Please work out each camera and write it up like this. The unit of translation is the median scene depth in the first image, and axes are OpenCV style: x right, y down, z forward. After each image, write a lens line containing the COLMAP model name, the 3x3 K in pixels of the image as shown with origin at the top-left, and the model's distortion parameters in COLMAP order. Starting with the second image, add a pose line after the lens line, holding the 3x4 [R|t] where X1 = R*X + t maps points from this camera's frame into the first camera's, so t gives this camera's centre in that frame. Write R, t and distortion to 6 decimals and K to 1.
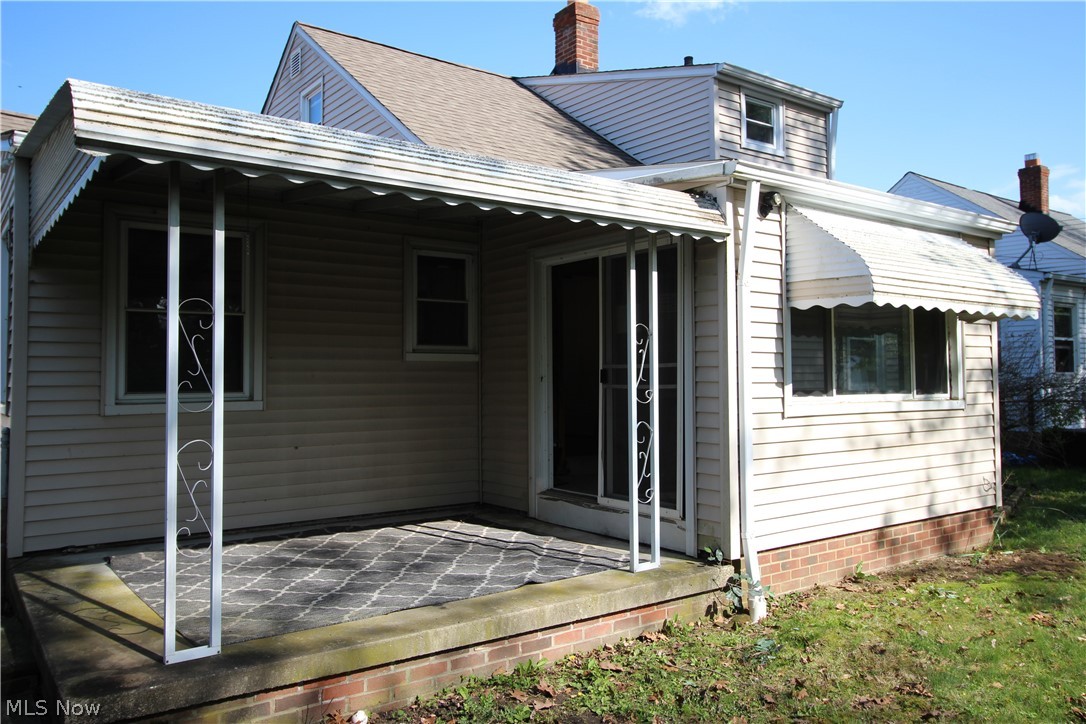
lens RADIAL K [[824.5, 0, 543.0], [0, 824.5, 362.0], [0, 0, 1]] dist [0.003183, 0.000432]
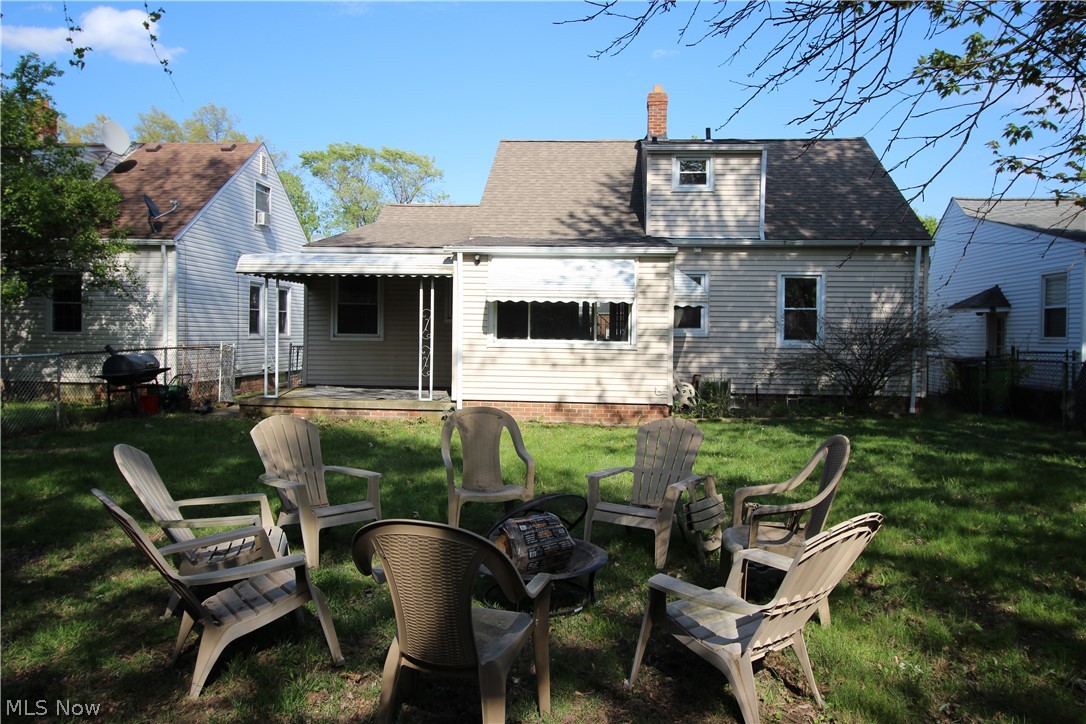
lens RADIAL K [[824.5, 0, 543.0], [0, 824.5, 362.0], [0, 0, 1]] dist [0.003183, 0.000432]
pose [[0.756676, 0.039142, -0.652617, 1.840037], [-0.007040, 0.998636, 0.051732, -0.014153], [0.653752, -0.034550, 0.755920, -0.662885]]
